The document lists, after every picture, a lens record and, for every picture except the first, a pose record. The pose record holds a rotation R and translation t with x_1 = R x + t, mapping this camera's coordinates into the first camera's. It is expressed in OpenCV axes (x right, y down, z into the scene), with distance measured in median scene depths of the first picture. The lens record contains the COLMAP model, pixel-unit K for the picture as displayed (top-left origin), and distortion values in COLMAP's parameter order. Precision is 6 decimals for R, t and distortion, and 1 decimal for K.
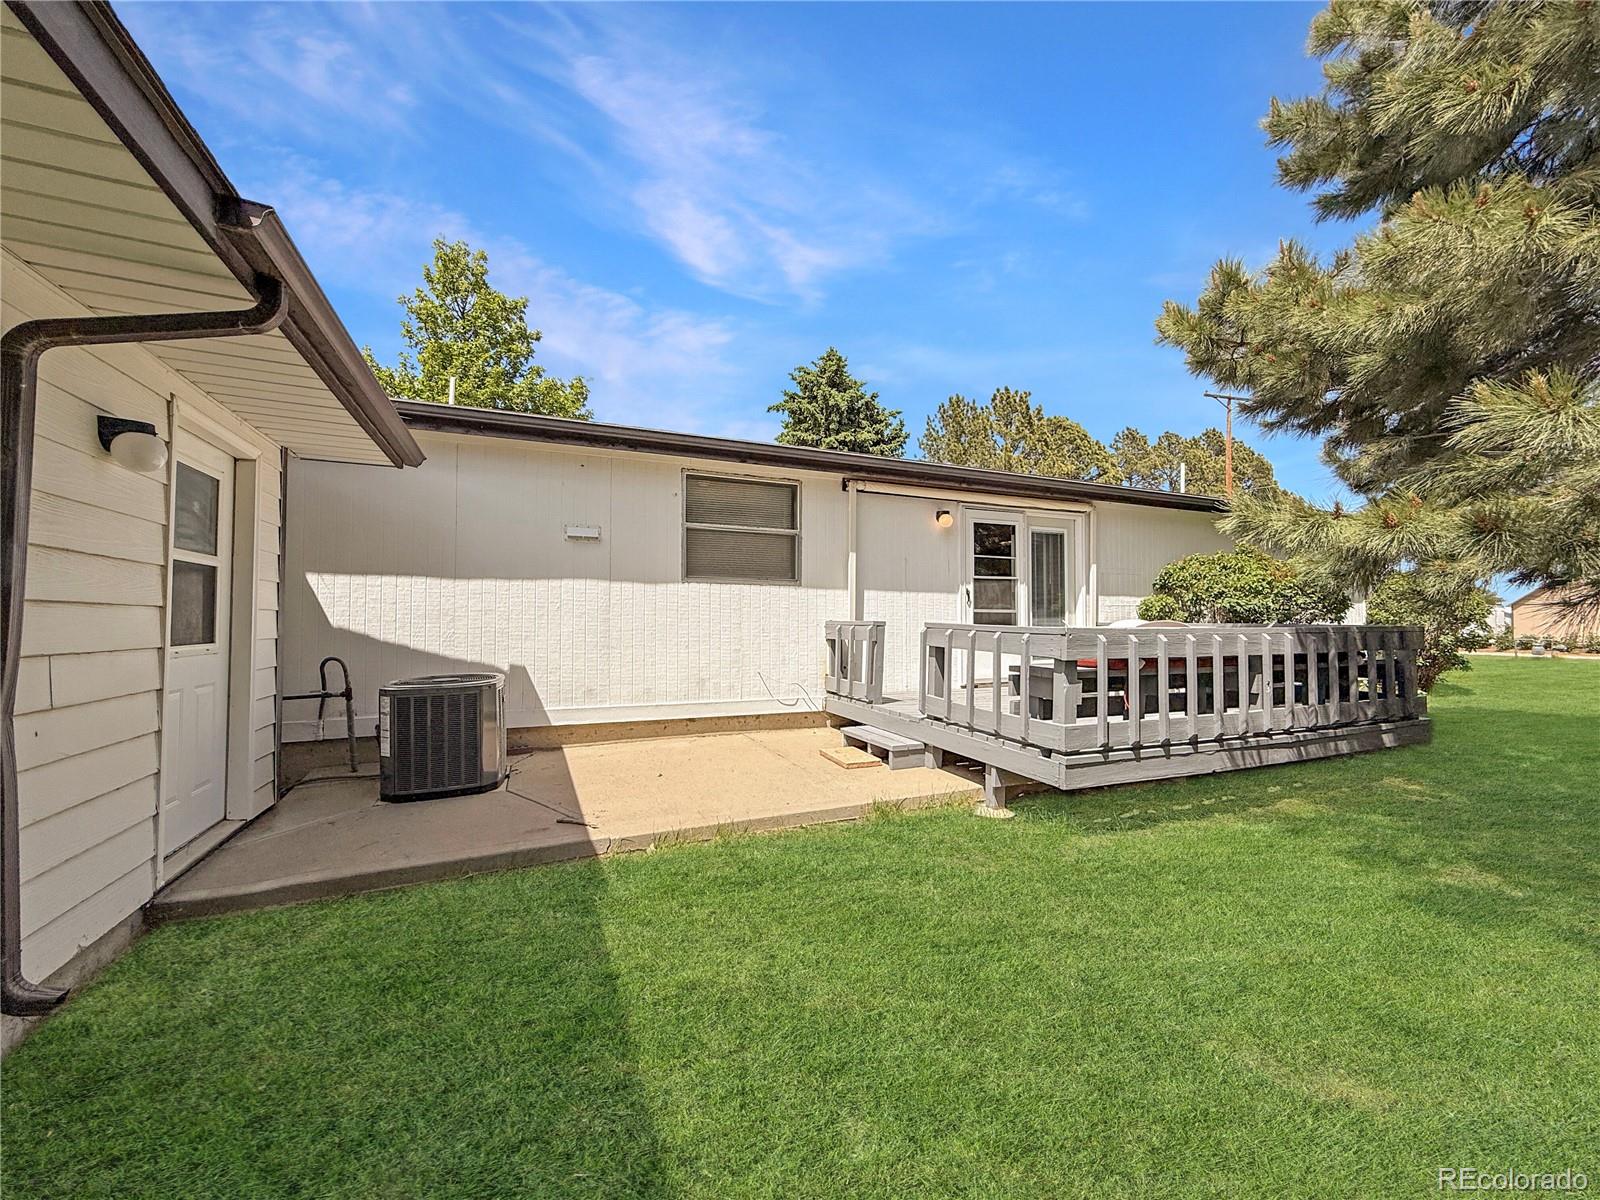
lens RADIAL K [[640.0, 0, 800.0], [0, 640.0, 600.0], [0, 0, 1]] dist [0.002348, -0.000078]
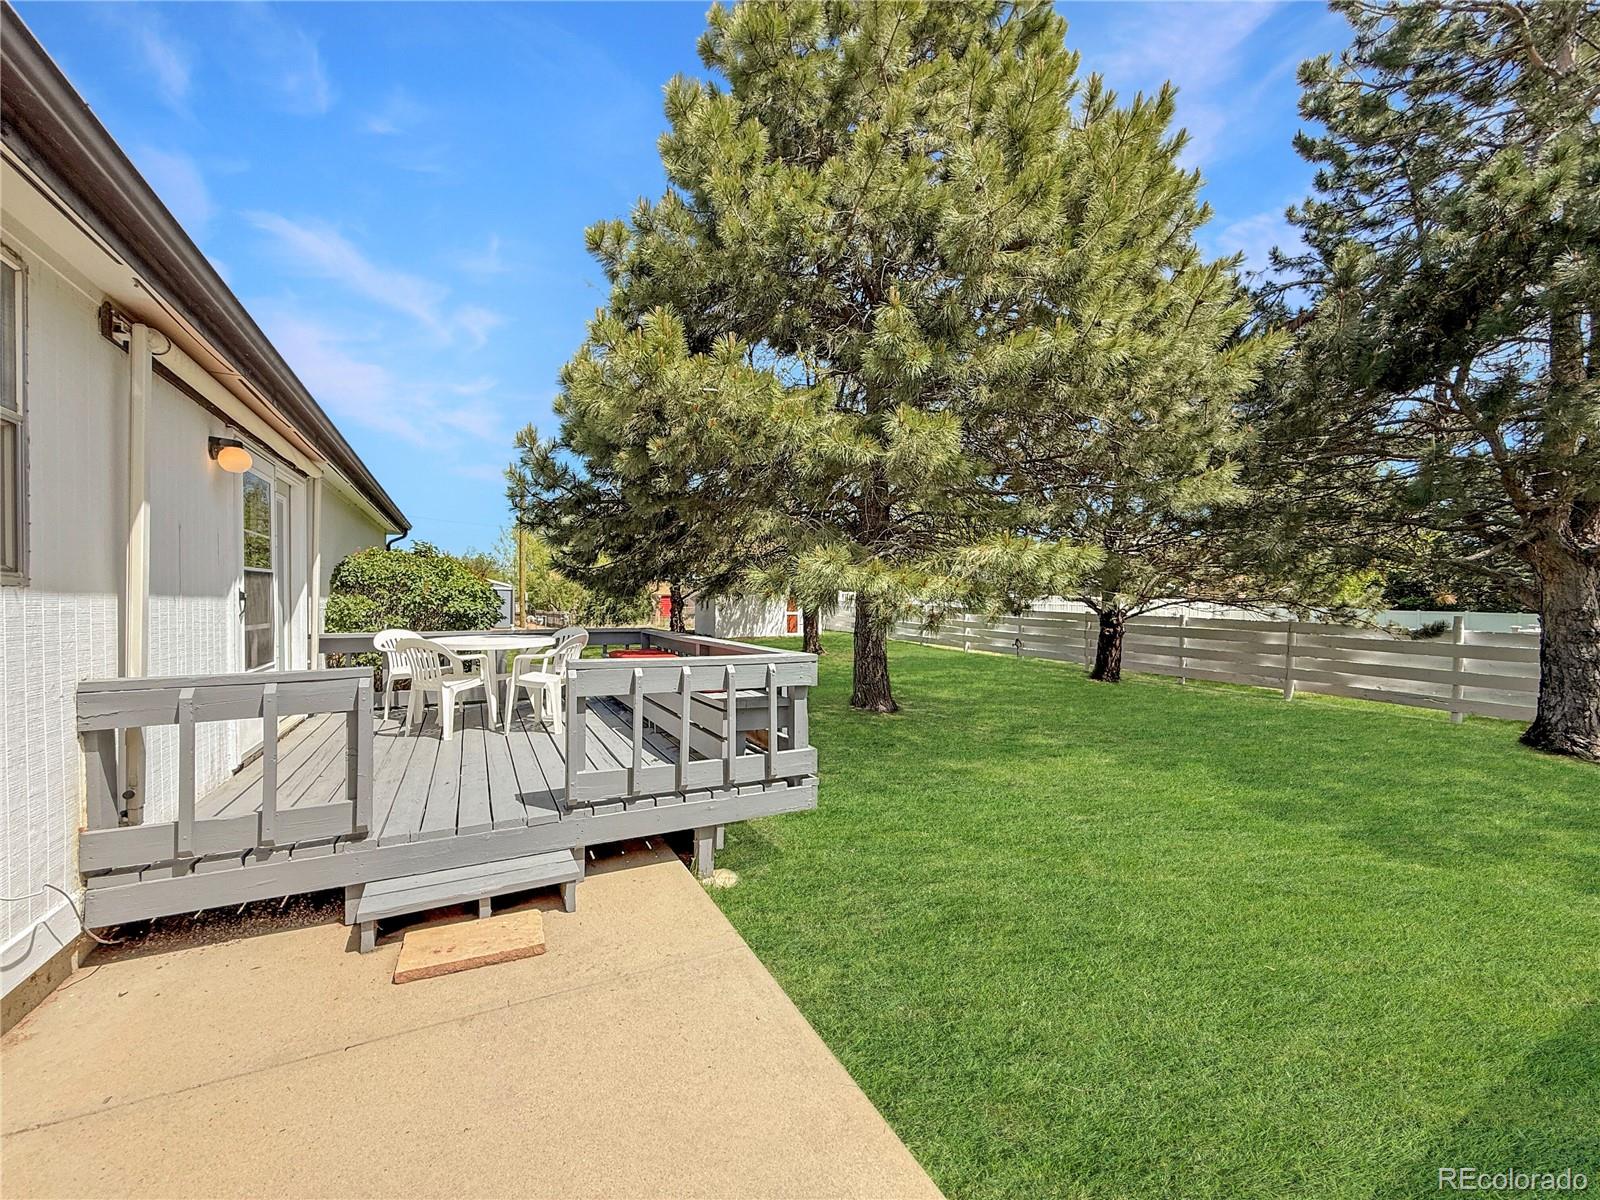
lens RADIAL K [[640.0, 0, 800.0], [0, 640.0, 600.0], [0, 0, 1]] dist [0.002348, -0.000078]
pose [[-0.065085, -0.004105, 0.997871, -0.420111], [-0.025590, 0.999670, 0.002444, -0.031044], [-0.997552, -0.025377, -0.065168, 0.742410]]
